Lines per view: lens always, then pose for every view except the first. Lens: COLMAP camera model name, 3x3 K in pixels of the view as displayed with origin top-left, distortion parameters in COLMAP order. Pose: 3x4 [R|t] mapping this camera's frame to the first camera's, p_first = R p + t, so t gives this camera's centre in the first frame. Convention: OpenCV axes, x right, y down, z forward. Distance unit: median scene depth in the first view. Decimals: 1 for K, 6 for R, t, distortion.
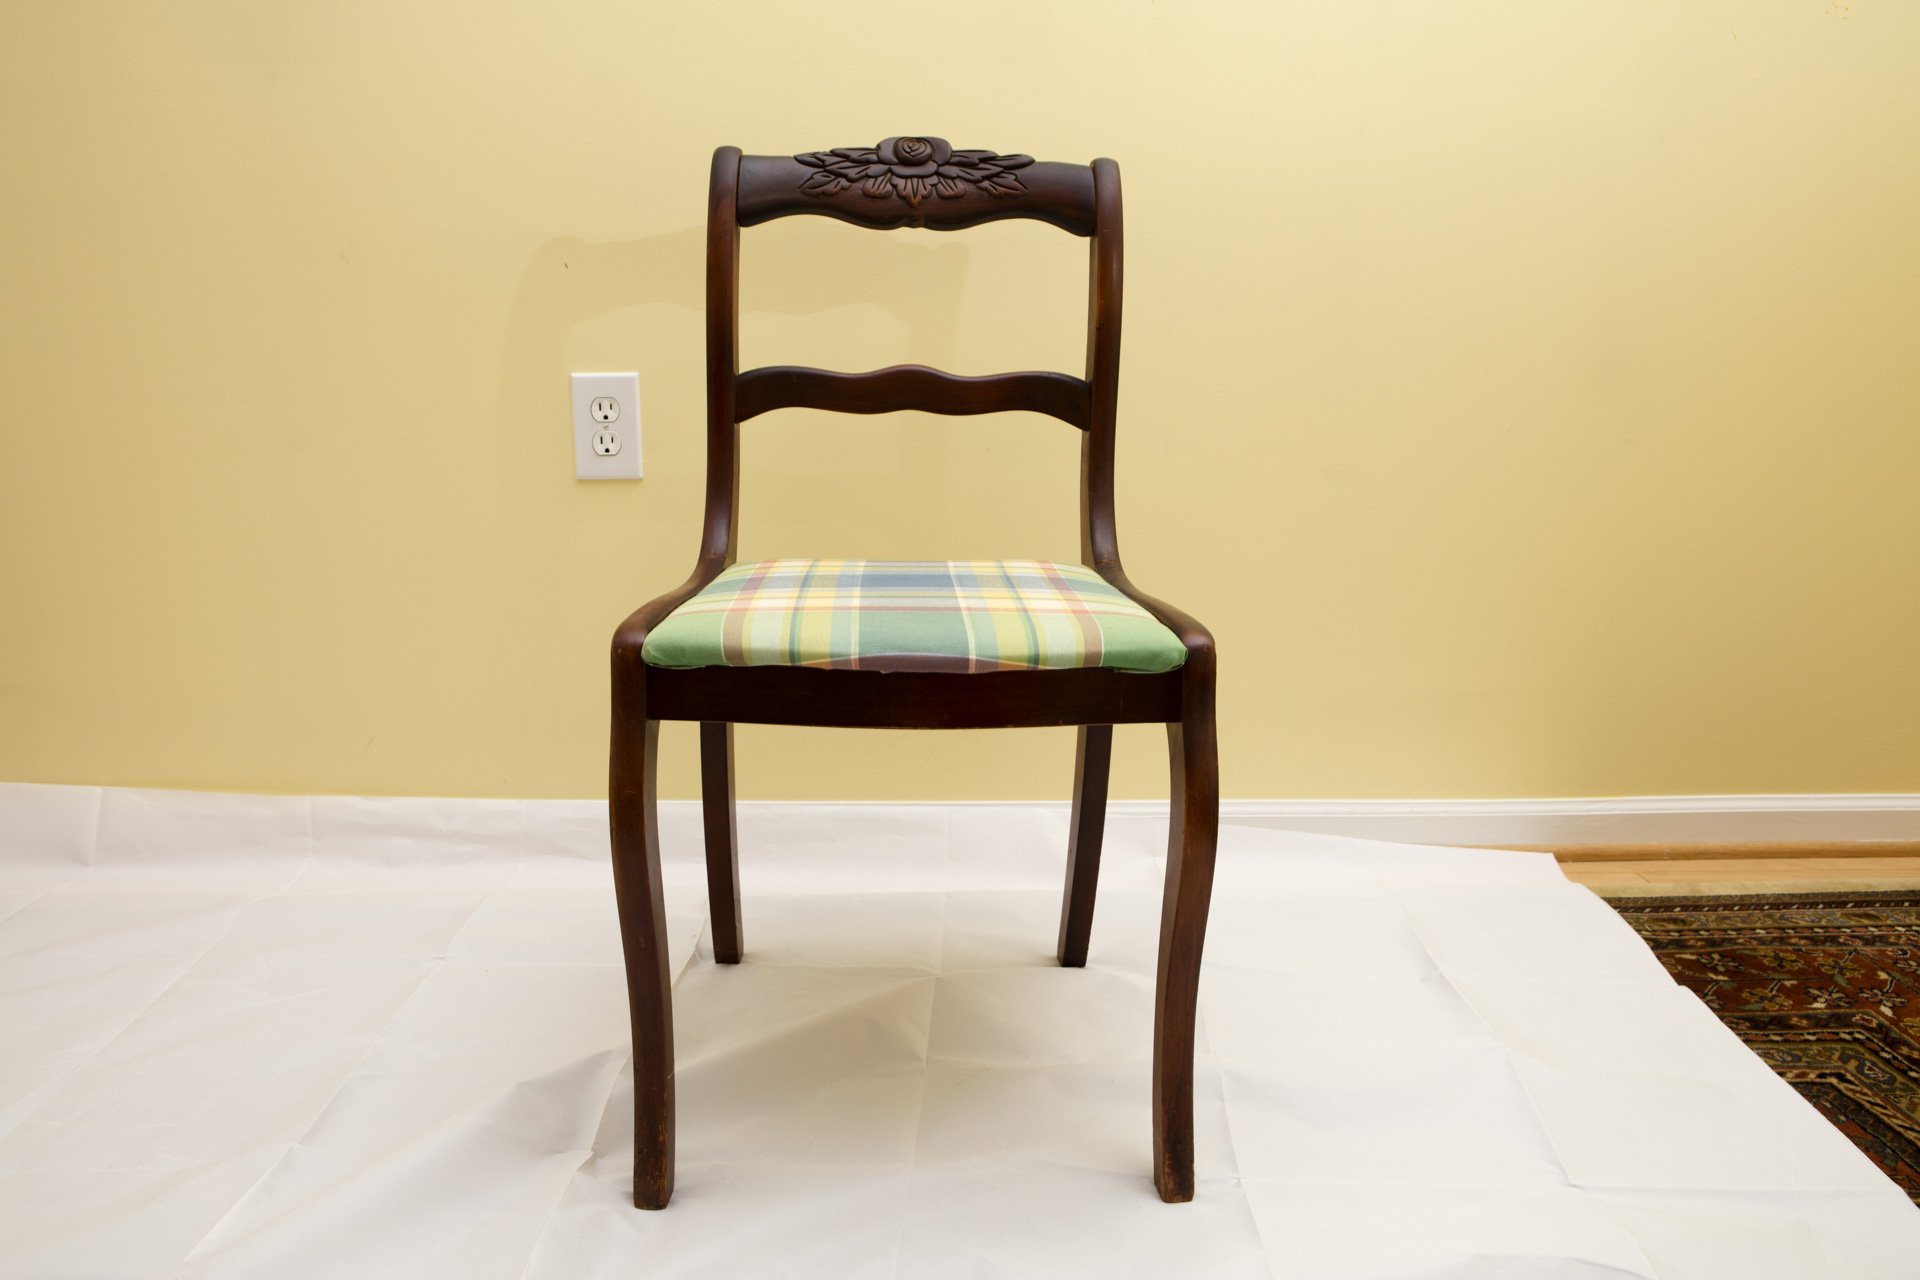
lens RADIAL K [[1428.3, 0, 960.0], [0, 1428.3, 640.0], [0, 0, 1]] dist [-0.088977, 0.070425]
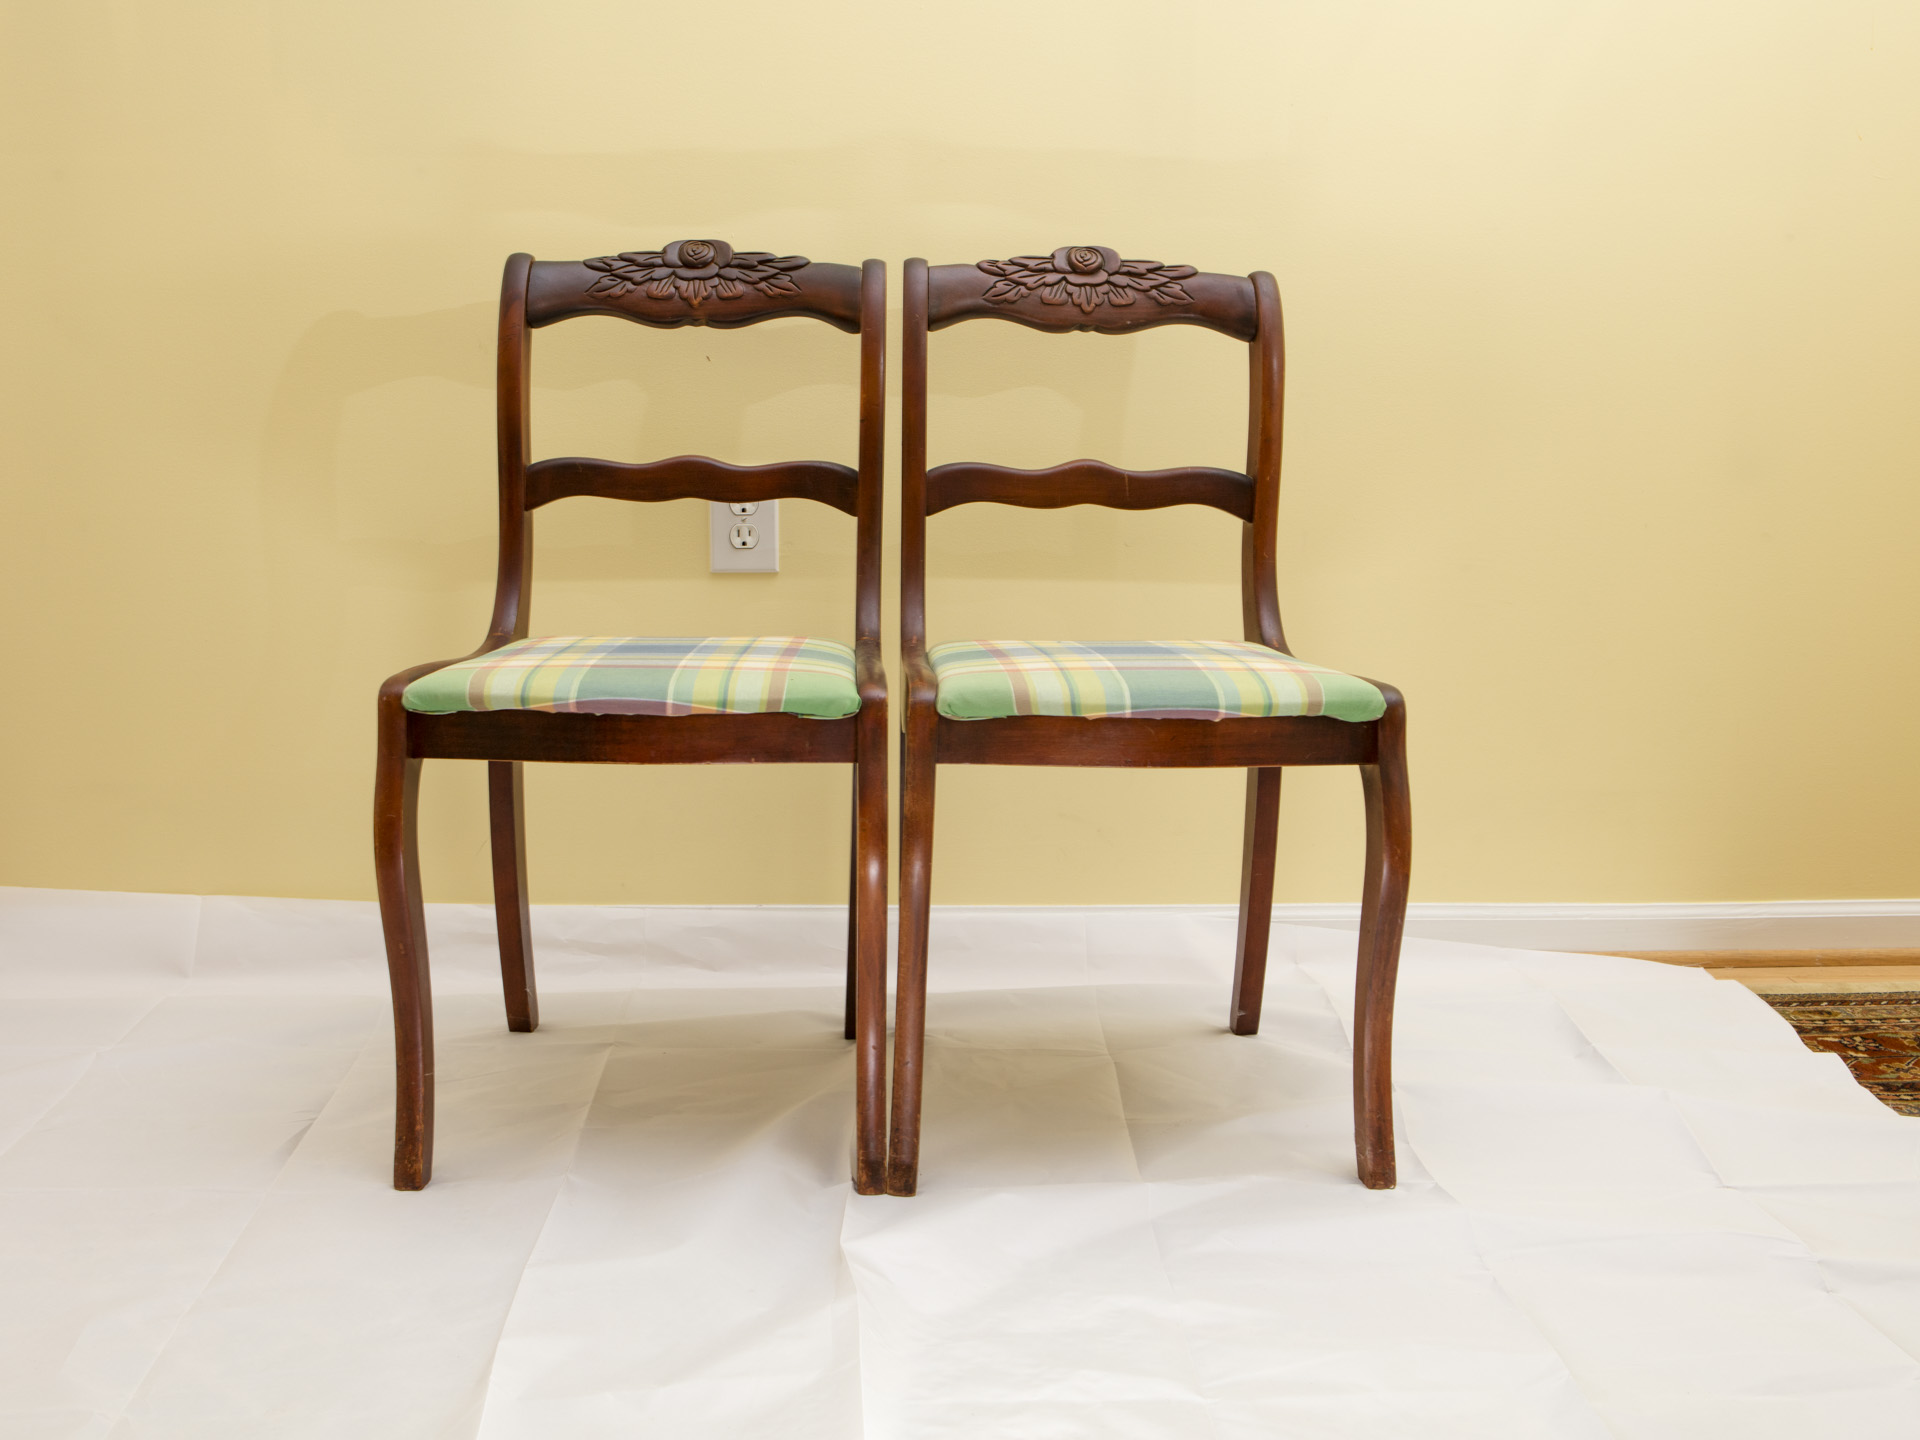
lens RADIAL K [[2028.9, 0, 960.0], [0, 2028.9, 720.0], [0, 0, 1]] dist [-0.154461, 0.230750]
pose [[0.999572, -0.002371, 0.029153, -0.158905], [0.003766, 0.998845, -0.047901, 0.063469], [-0.029005, 0.047991, 0.998427, -0.447664]]
